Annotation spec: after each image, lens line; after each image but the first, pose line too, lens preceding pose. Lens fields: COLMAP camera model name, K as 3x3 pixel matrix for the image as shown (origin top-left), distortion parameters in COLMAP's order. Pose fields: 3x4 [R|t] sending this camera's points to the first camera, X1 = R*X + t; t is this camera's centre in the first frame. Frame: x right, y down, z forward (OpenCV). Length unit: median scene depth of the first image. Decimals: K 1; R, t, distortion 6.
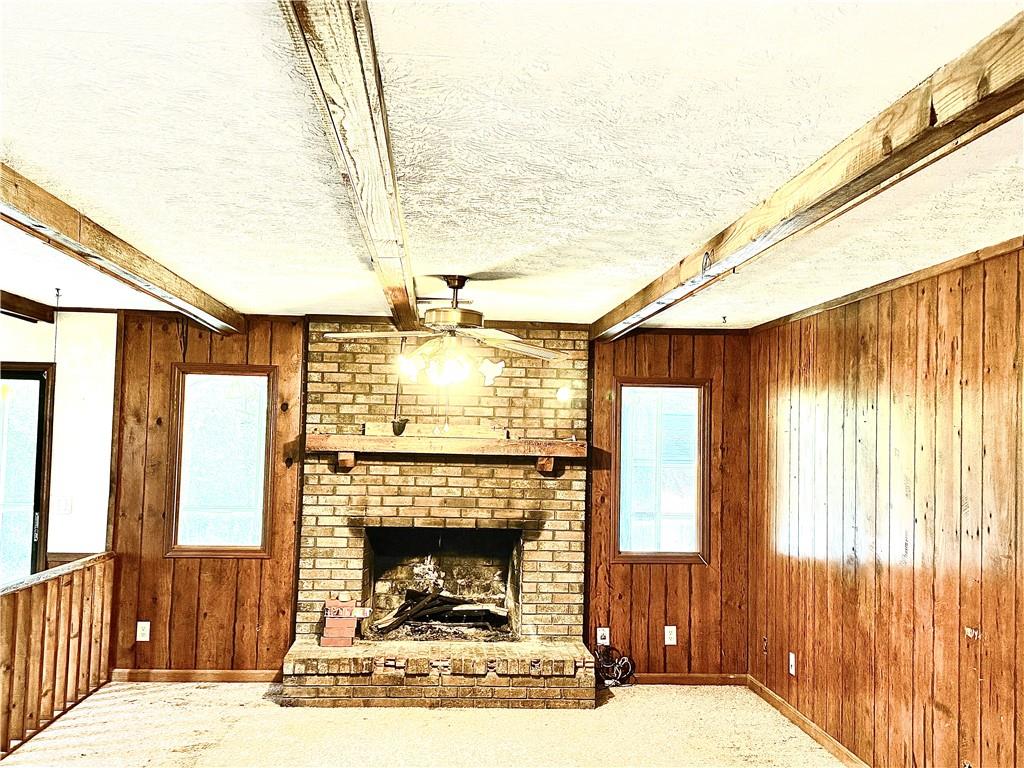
lens RADIAL K [[1009.8, 0, 498.9], [0, 1009.8, 356.7], [0, 0, 1]] dist [0.059285, 0.000000]
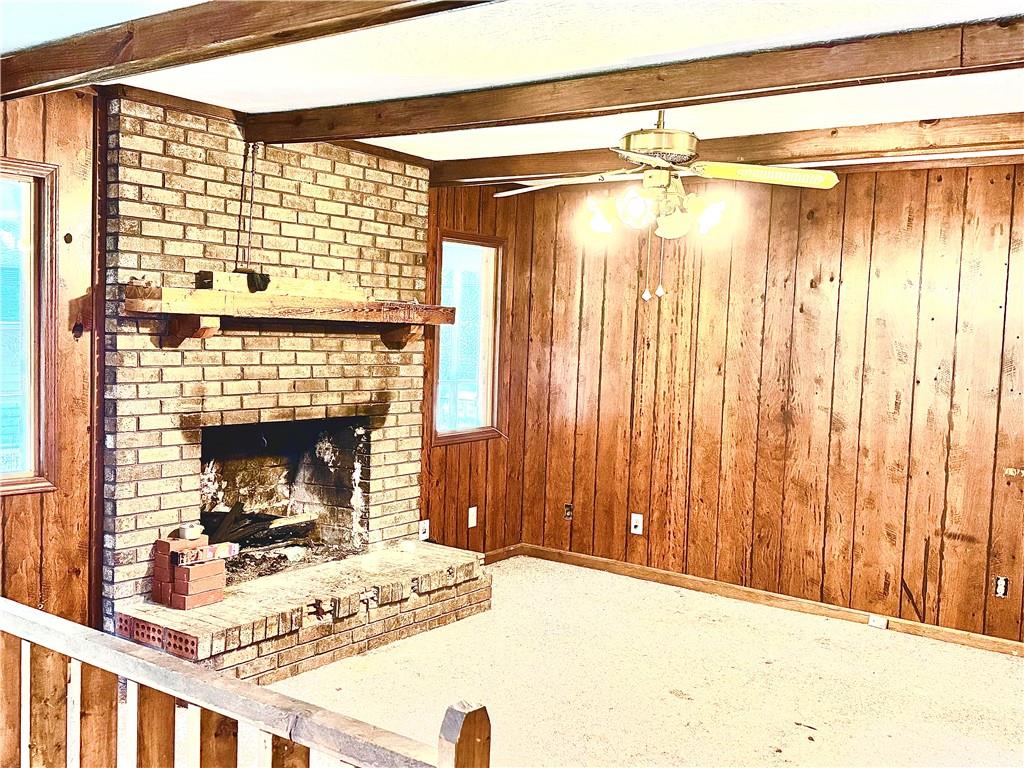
lens RADIAL K [[1009.8, 0, 520.3], [0, 1009.8, 388.0], [0, 0, 1]] dist [0.059285, 0.000000]
pose [[0.642514, -0.046172, 0.764881, -0.504643], [-0.081744, 0.988357, 0.128328, 0.038552], [-0.761901, -0.144977, 0.631260, 0.415077]]
